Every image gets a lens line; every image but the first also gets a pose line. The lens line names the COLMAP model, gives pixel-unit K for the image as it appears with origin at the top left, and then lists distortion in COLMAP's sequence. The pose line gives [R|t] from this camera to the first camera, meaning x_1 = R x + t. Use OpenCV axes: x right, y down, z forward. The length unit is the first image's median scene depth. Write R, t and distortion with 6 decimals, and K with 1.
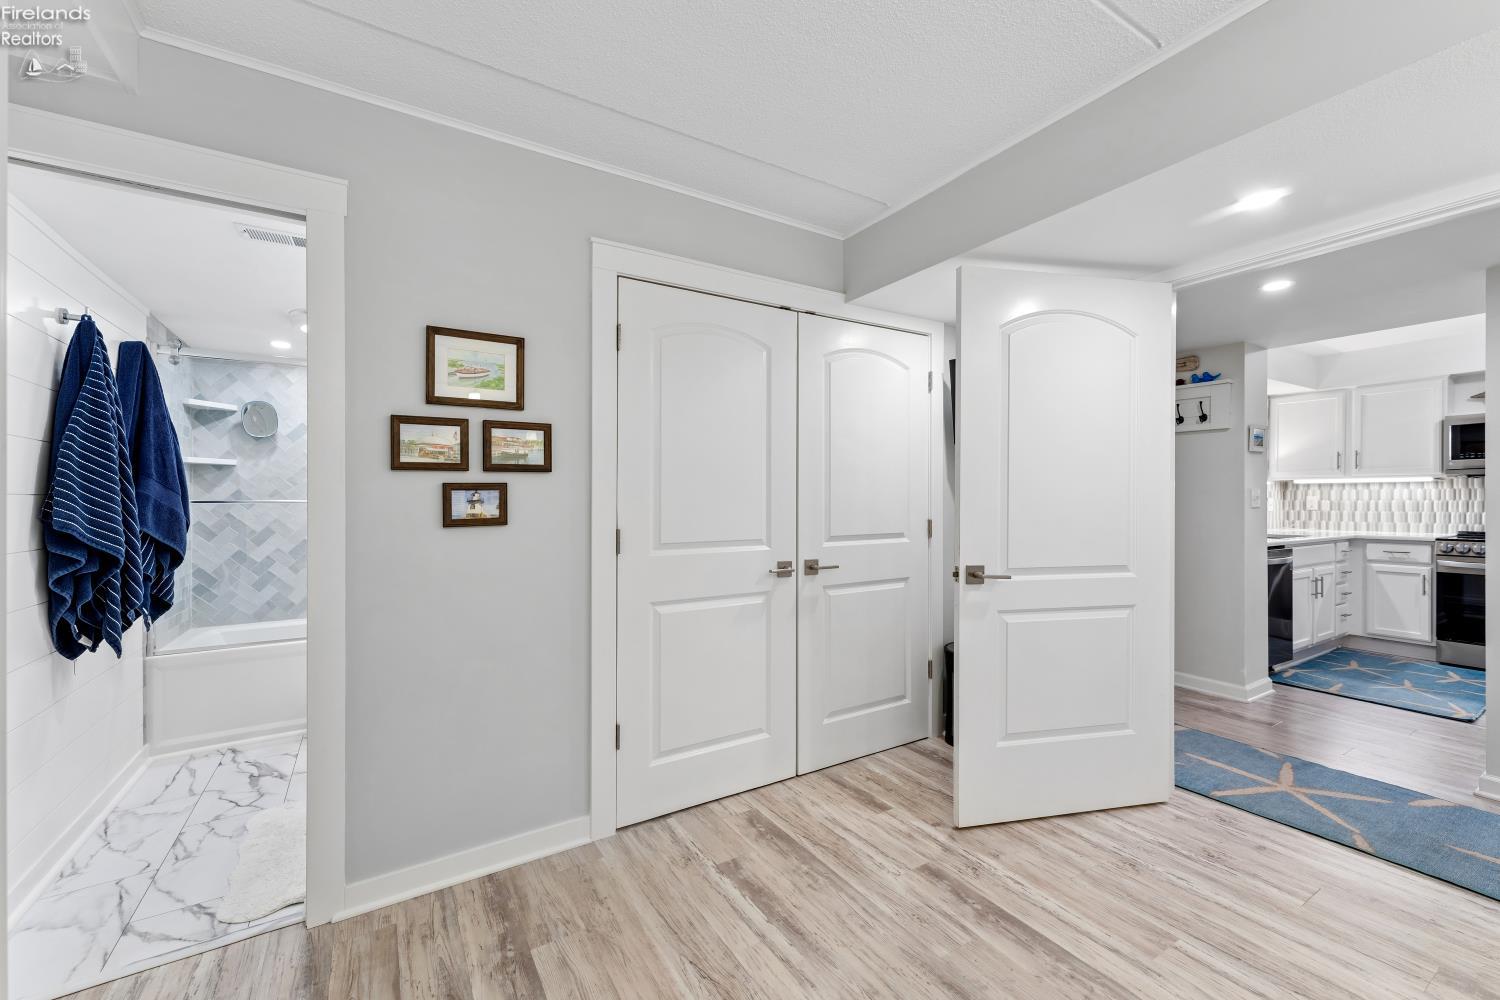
lens RADIAL K [[600.8, 0, 748.0], [0, 600.8, 504.0], [0, 0, 1]] dist [-0.006166, 0.000525]
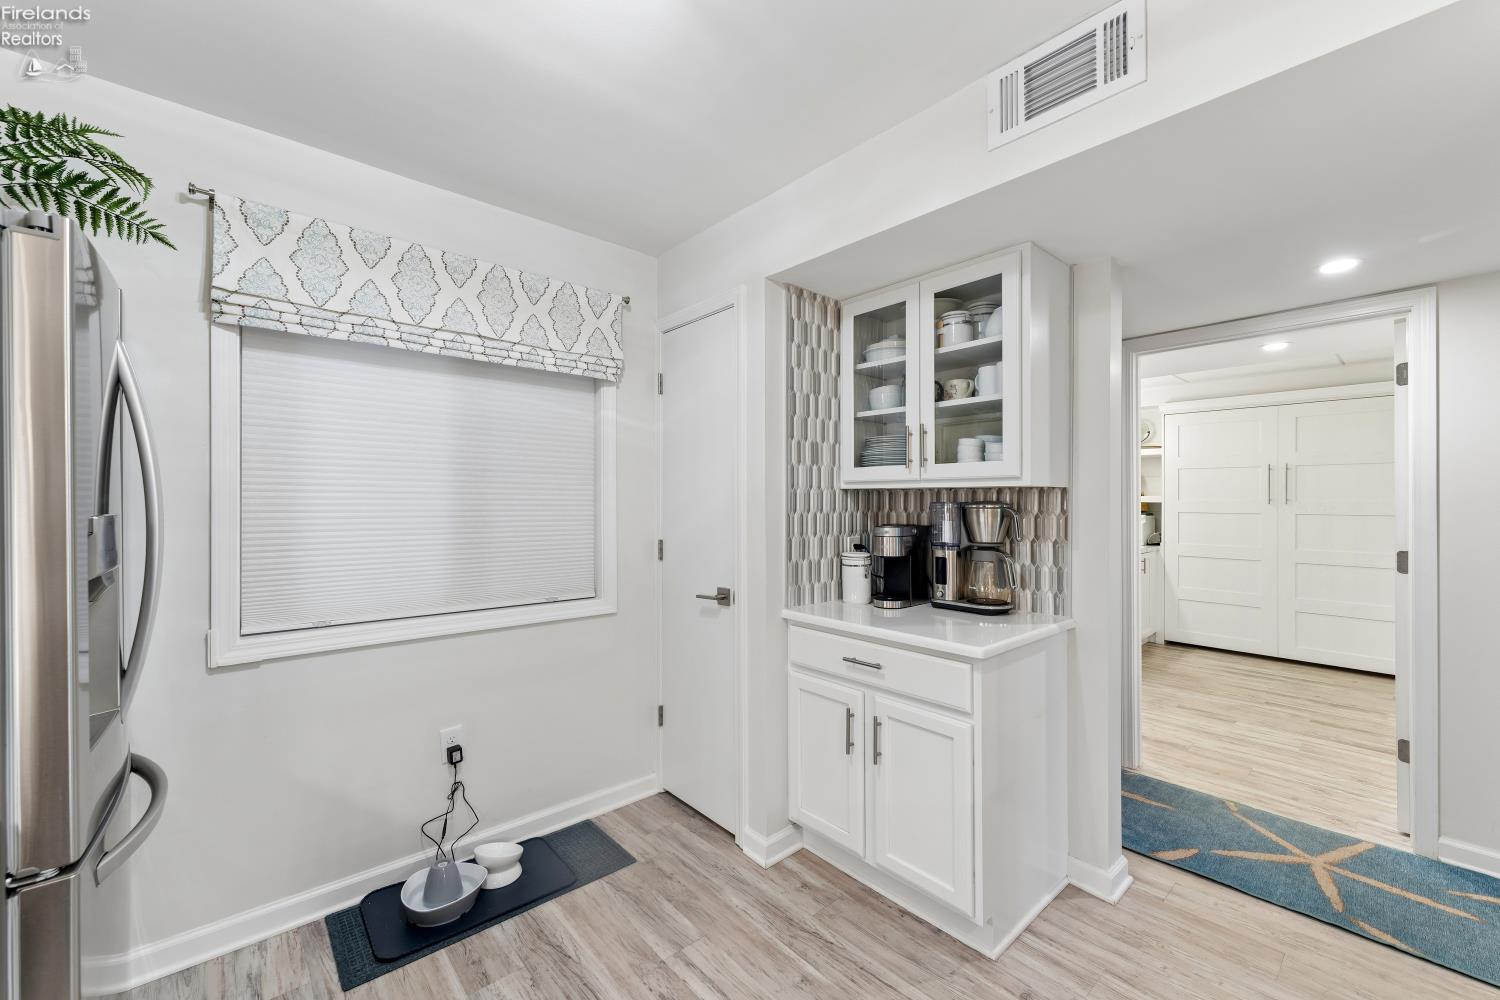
lens RADIAL K [[600.8, 0, 755.2], [0, 600.8, 503.1], [0, 0, 1]] dist [-0.006166, 0.000525]
pose [[-0.981993, 0.000050, -0.188919, 2.224647], [-0.000314, 0.999998, 0.001896, -0.064752], [0.188919, 0.001921, -0.981991, 2.022921]]
